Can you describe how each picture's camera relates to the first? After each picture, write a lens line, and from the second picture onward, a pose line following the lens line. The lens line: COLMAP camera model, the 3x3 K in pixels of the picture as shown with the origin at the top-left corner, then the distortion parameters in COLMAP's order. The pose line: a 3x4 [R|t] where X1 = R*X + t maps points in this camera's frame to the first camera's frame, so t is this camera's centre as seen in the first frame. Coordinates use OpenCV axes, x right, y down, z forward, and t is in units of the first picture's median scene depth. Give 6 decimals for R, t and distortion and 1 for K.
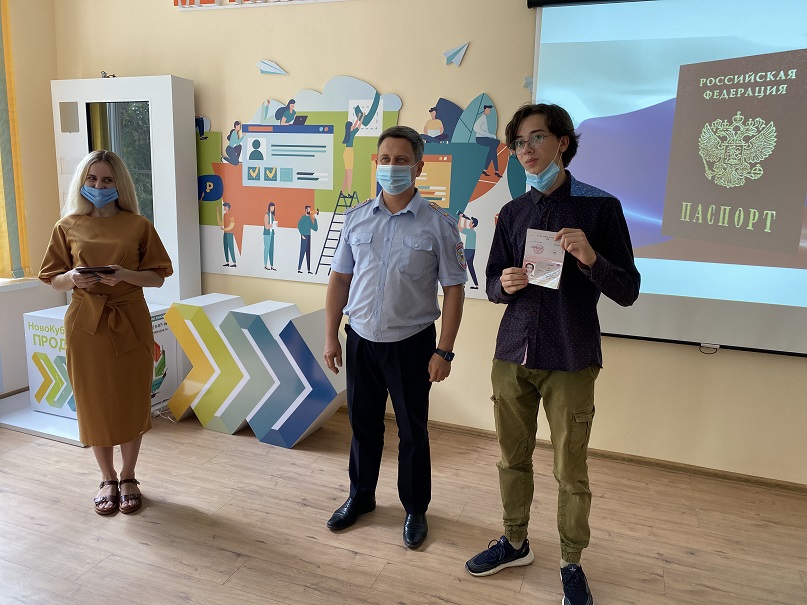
lens RADIAL K [[613.2, 0, 402.2], [0, 613.2, 299.2], [0, 0, 1]] dist [0.028841, -0.030732]
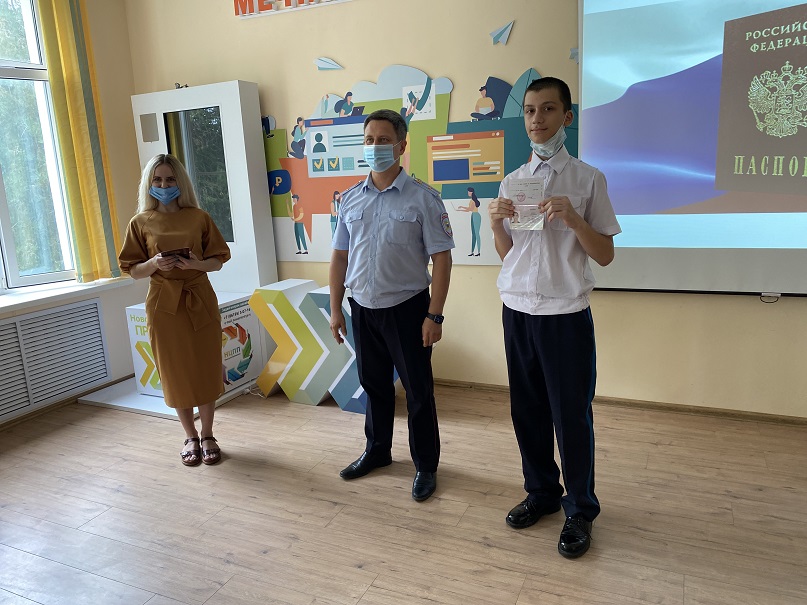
lens RADIAL K [[613.2, 0, 402.4], [0, 613.2, 301.3], [0, 0, 1]] dist [0.028841, -0.030732]
pose [[0.993581, -0.063632, -0.093526, -0.011940], [0.065848, 0.997613, 0.020791, 0.023523], [0.091980, -0.026816, 0.995400, -0.069990]]
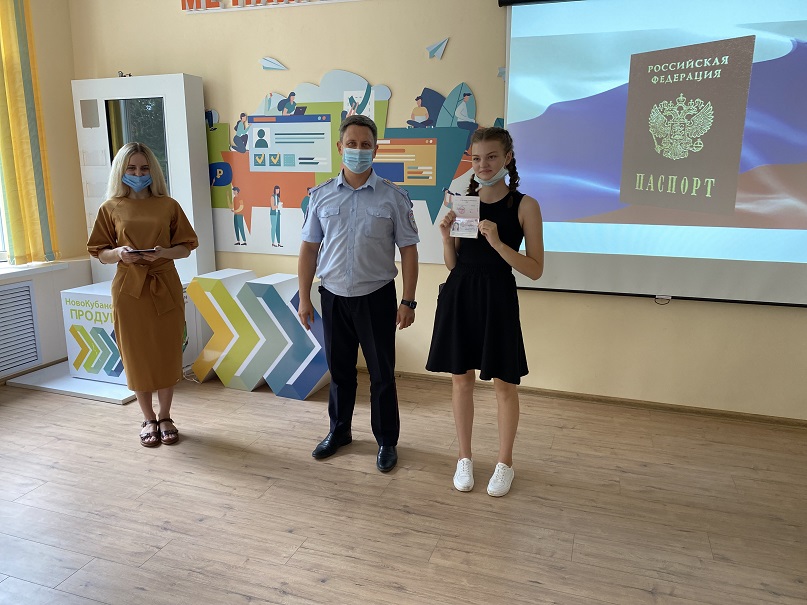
lens RADIAL K [[613.2, 0, 402.9], [0, 613.2, 299.7], [0, 0, 1]] dist [0.028841, -0.030732]
pose [[0.999400, -0.032191, 0.012795, -0.005552], [0.031854, 0.999160, 0.025765, 0.032575], [-0.013614, -0.025341, 0.999586, -0.143766]]
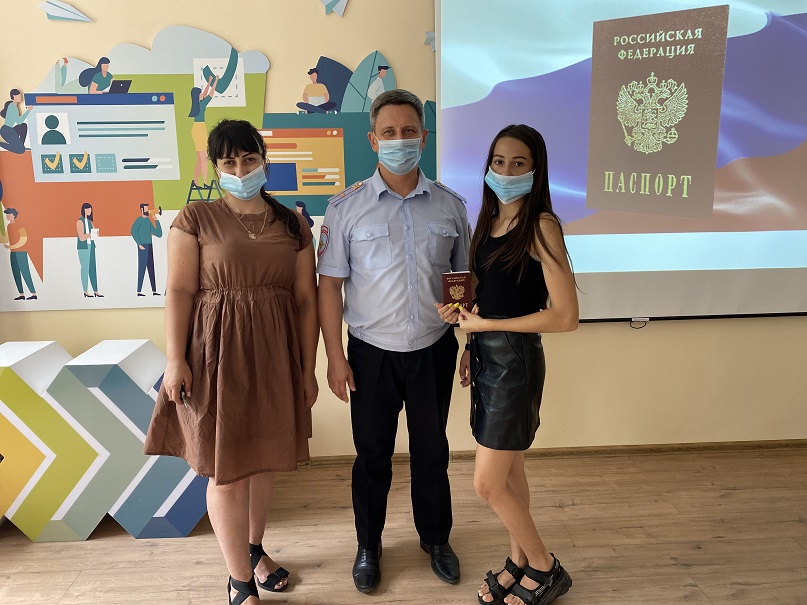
lens RADIAL K [[613.2, 0, 401.4], [0, 613.2, 299.0], [0, 0, 1]] dist [0.028841, -0.030732]
pose [[0.920488, -0.123398, 0.370775, -0.181272], [0.119861, 0.992253, 0.032664, -0.030842], [-0.371934, 0.014374, 0.928148, 0.233598]]
